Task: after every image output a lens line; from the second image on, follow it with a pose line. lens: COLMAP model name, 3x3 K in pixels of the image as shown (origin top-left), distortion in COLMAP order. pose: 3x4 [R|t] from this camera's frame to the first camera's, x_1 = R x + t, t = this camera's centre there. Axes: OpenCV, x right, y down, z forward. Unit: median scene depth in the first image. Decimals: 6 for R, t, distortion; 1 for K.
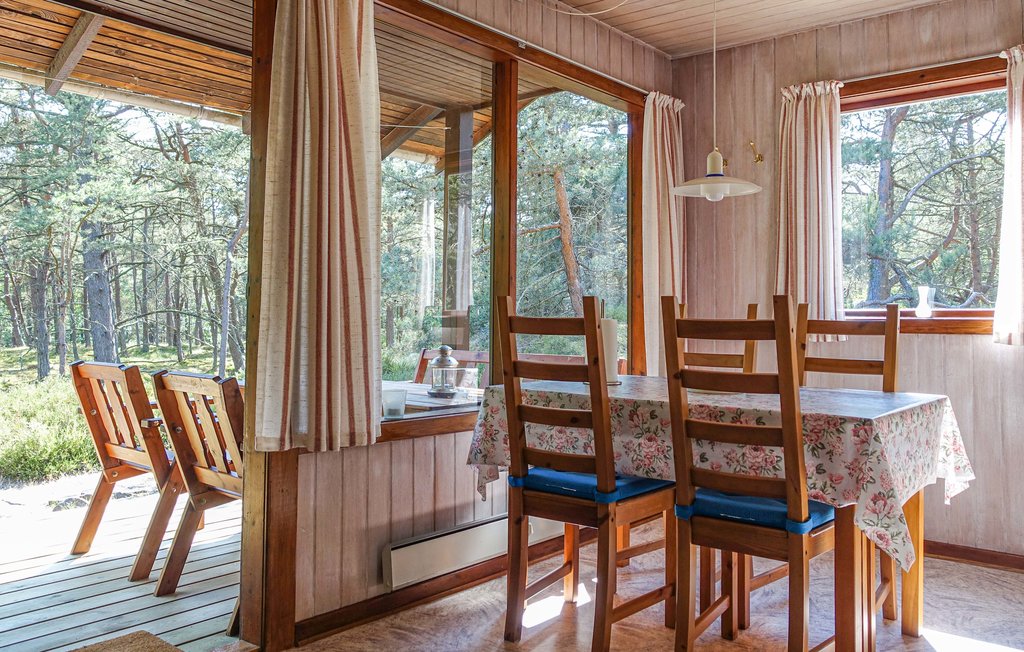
lens RADIAL K [[800.3, 0, 520.0], [0, 800.3, 301.6], [0, 0, 1]] dist [-0.001550, 0.001945]
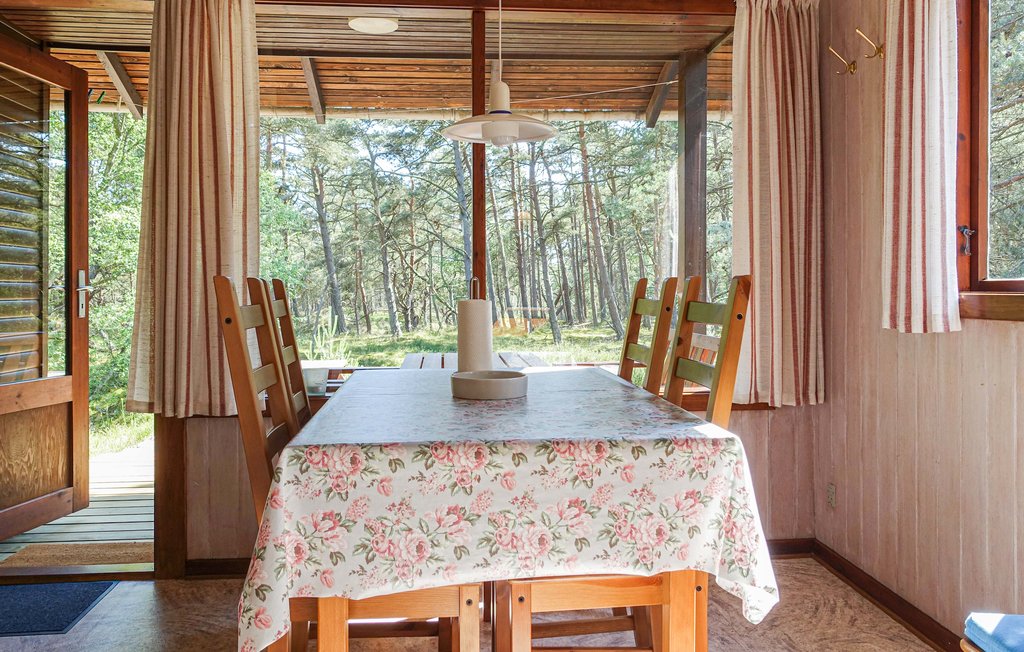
lens RADIAL K [[800.3, 0, 520.0], [0, 800.3, 301.6], [0, 0, 1]] dist [-0.001550, 0.001945]
pose [[0.700240, -0.001483, -0.713906, 0.774561], [0.024586, 0.999455, 0.022038, 0.006163], [0.713484, -0.032984, 0.699895, 0.457718]]
